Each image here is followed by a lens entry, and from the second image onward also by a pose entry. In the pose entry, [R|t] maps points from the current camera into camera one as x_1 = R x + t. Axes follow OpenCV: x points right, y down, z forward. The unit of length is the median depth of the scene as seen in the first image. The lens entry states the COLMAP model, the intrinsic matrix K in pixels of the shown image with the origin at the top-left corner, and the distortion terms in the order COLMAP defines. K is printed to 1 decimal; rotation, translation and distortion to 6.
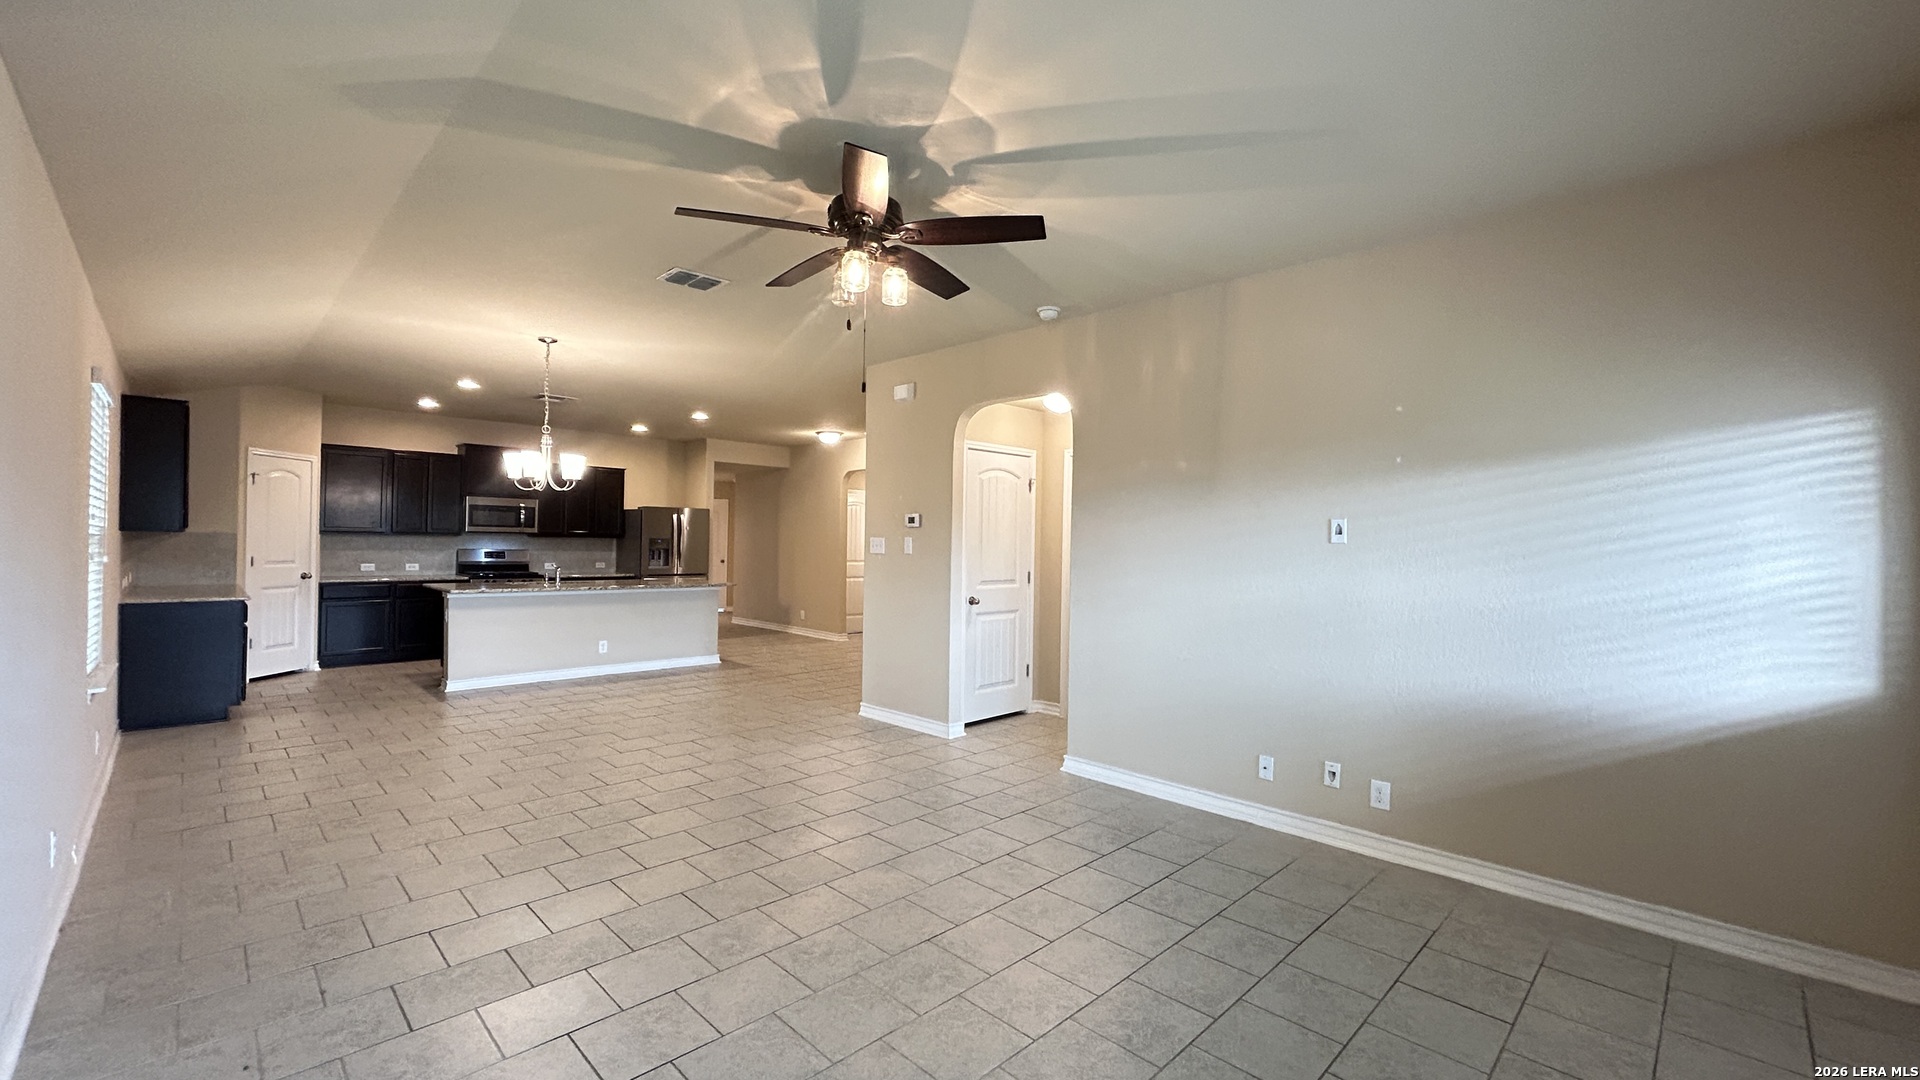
lens RADIAL K [[776.1, 0, 961.9], [0, 776.1, 536.3], [0, 0, 1]] dist [0.005959, 0.001755]
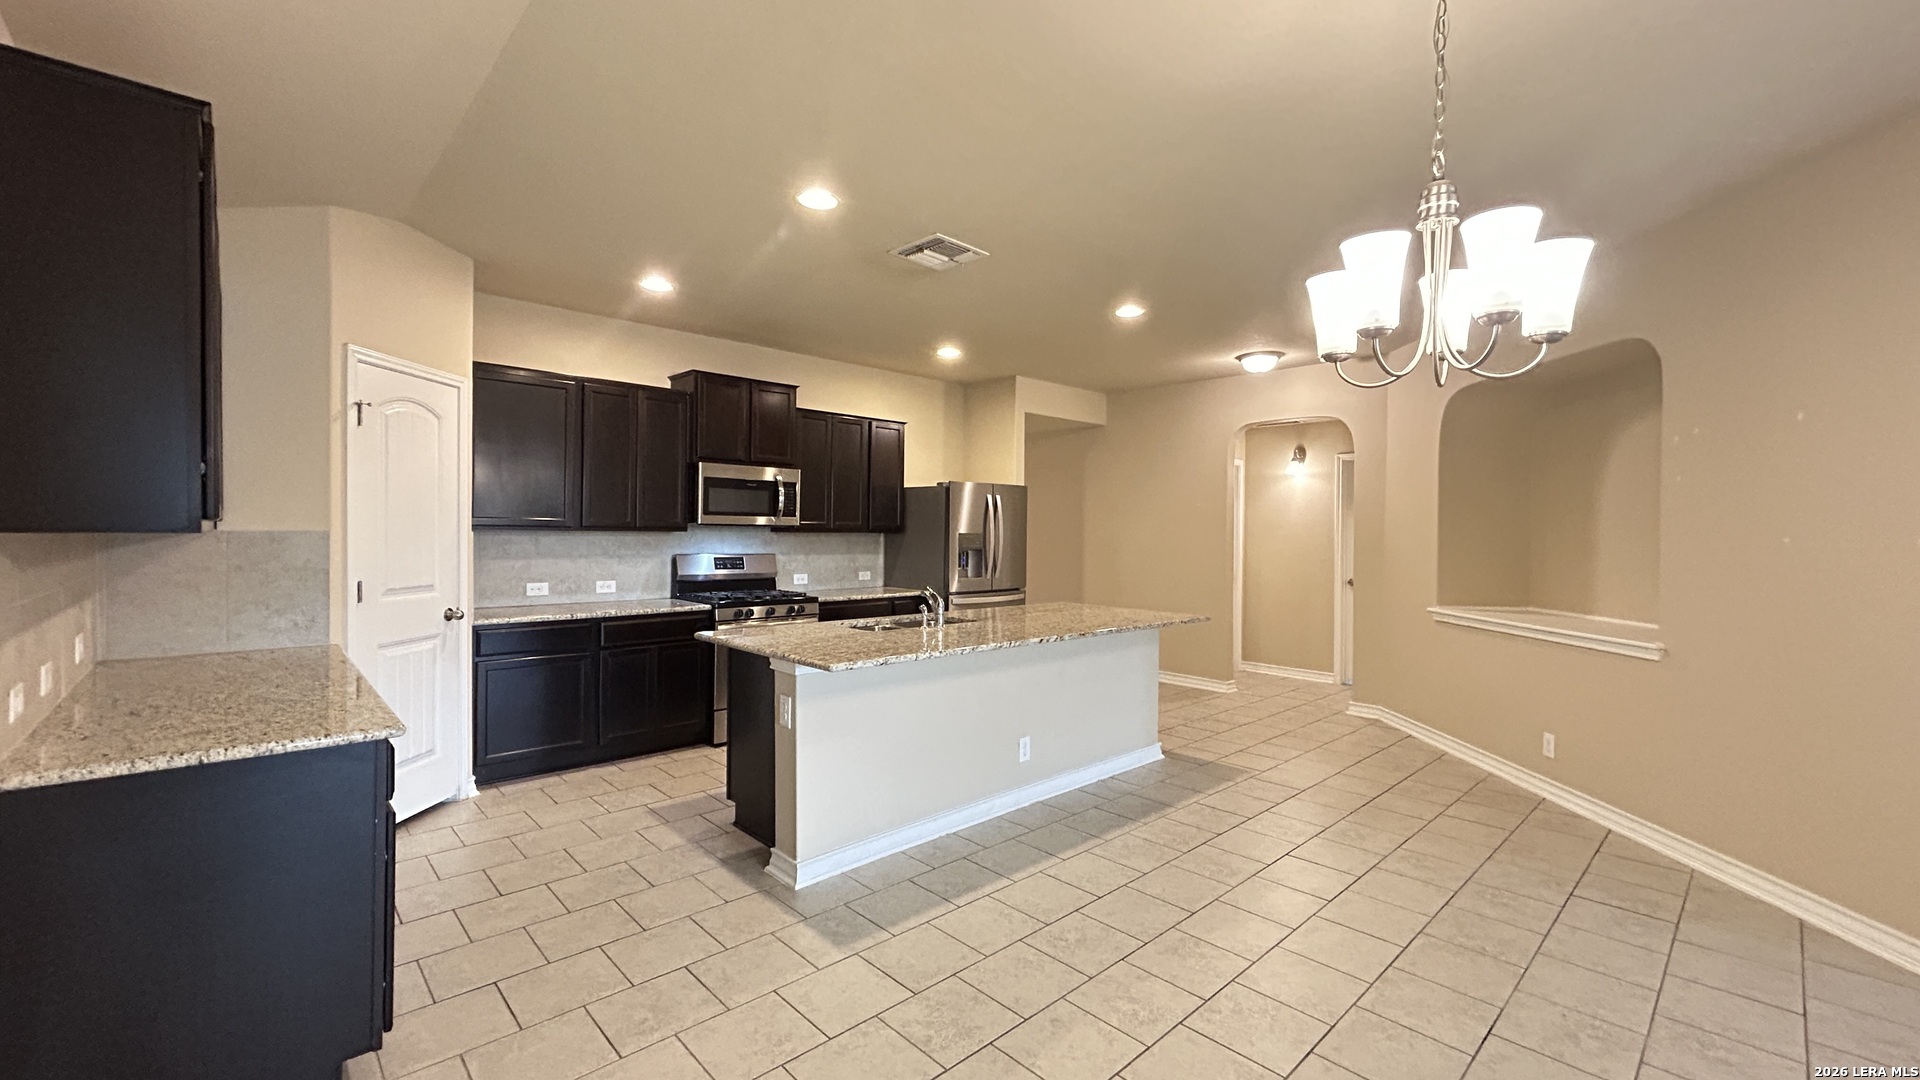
lens RADIAL K [[776.1, 0, 964.7], [0, 776.1, 535.3], [0, 0, 1]] dist [0.005959, 0.001755]
pose [[0.999689, -0.006217, -0.024142, -0.549045], [0.006512, 0.999905, 0.012168, -0.004647], [0.024064, -0.012321, 0.999634, 0.557792]]
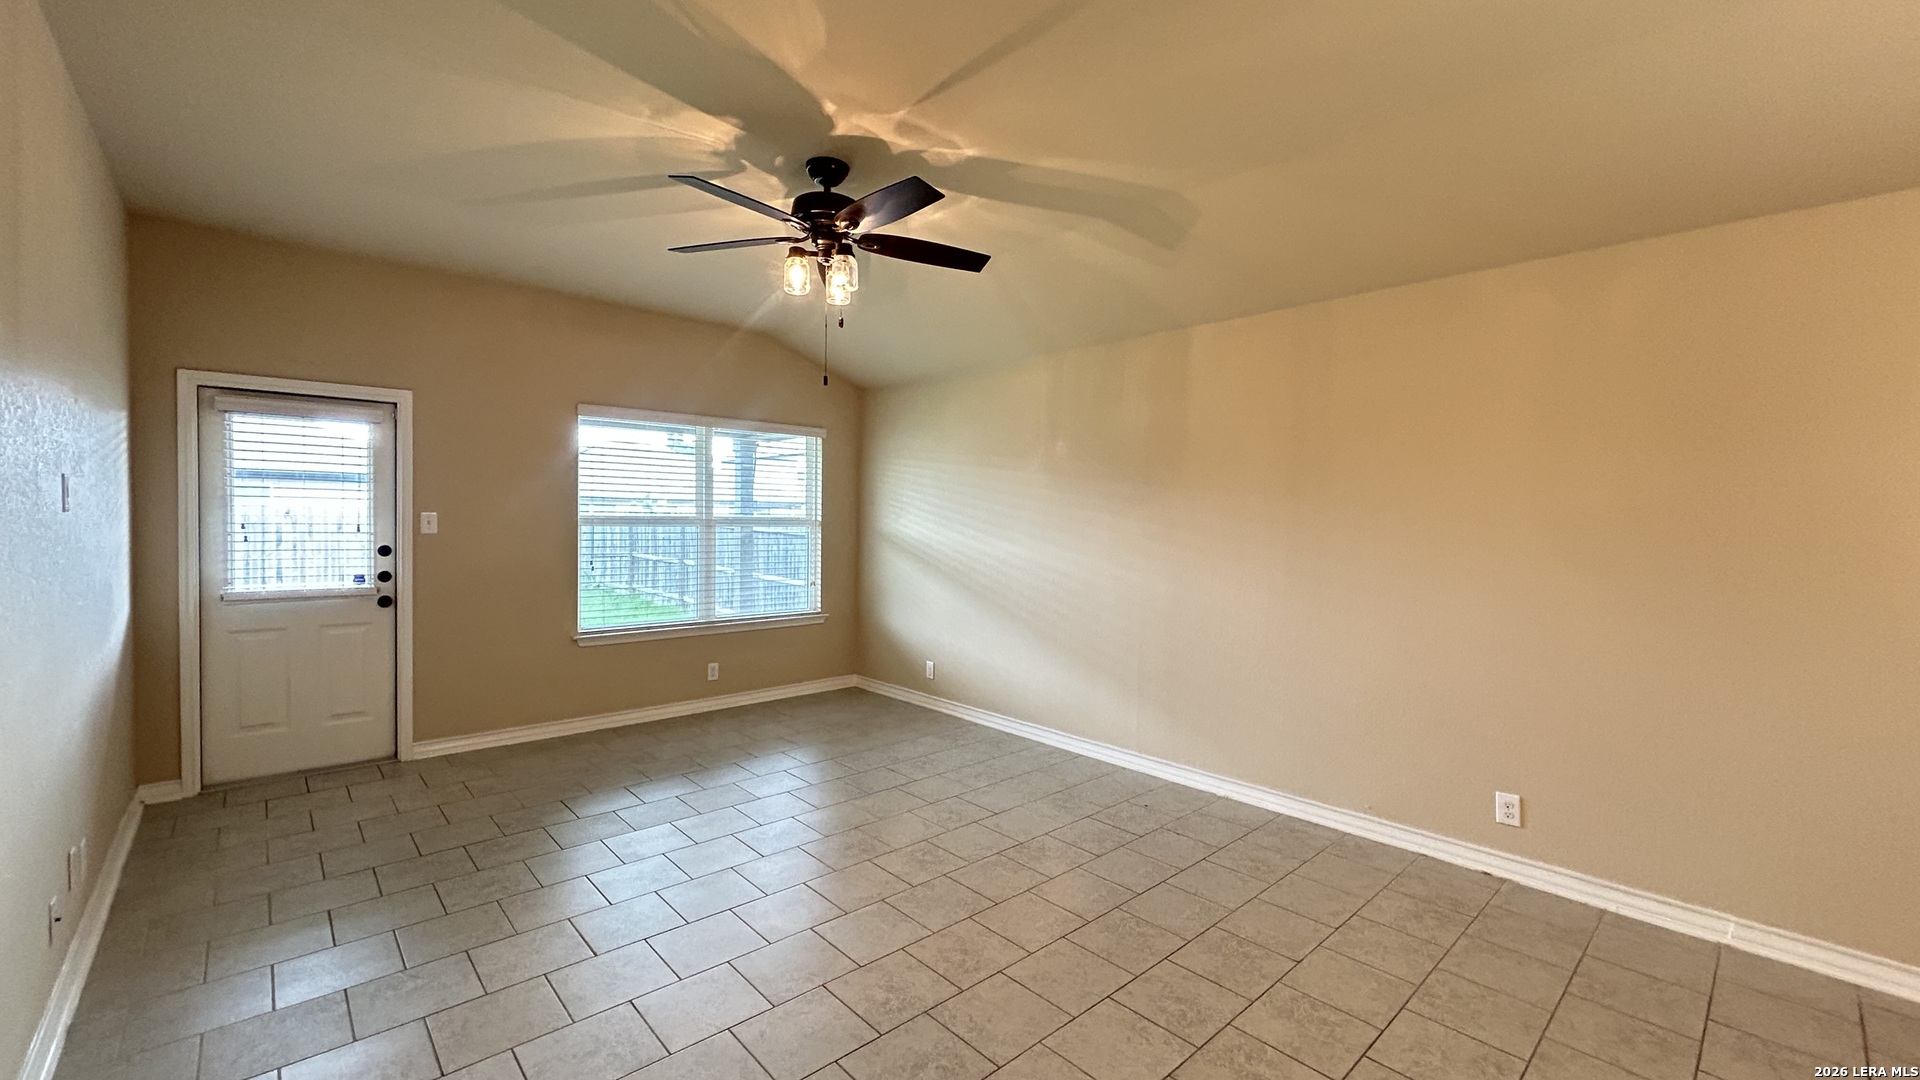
lens RADIAL K [[776.1, 0, 963.2], [0, 776.1, 533.4], [0, 0, 1]] dist [0.005959, 0.001755]
pose [[-0.998716, -0.029772, 0.040985, -0.151184], [-0.029316, 0.999502, 0.011691, -0.001148], [-0.041313, 0.010475, -0.999091, 0.854395]]
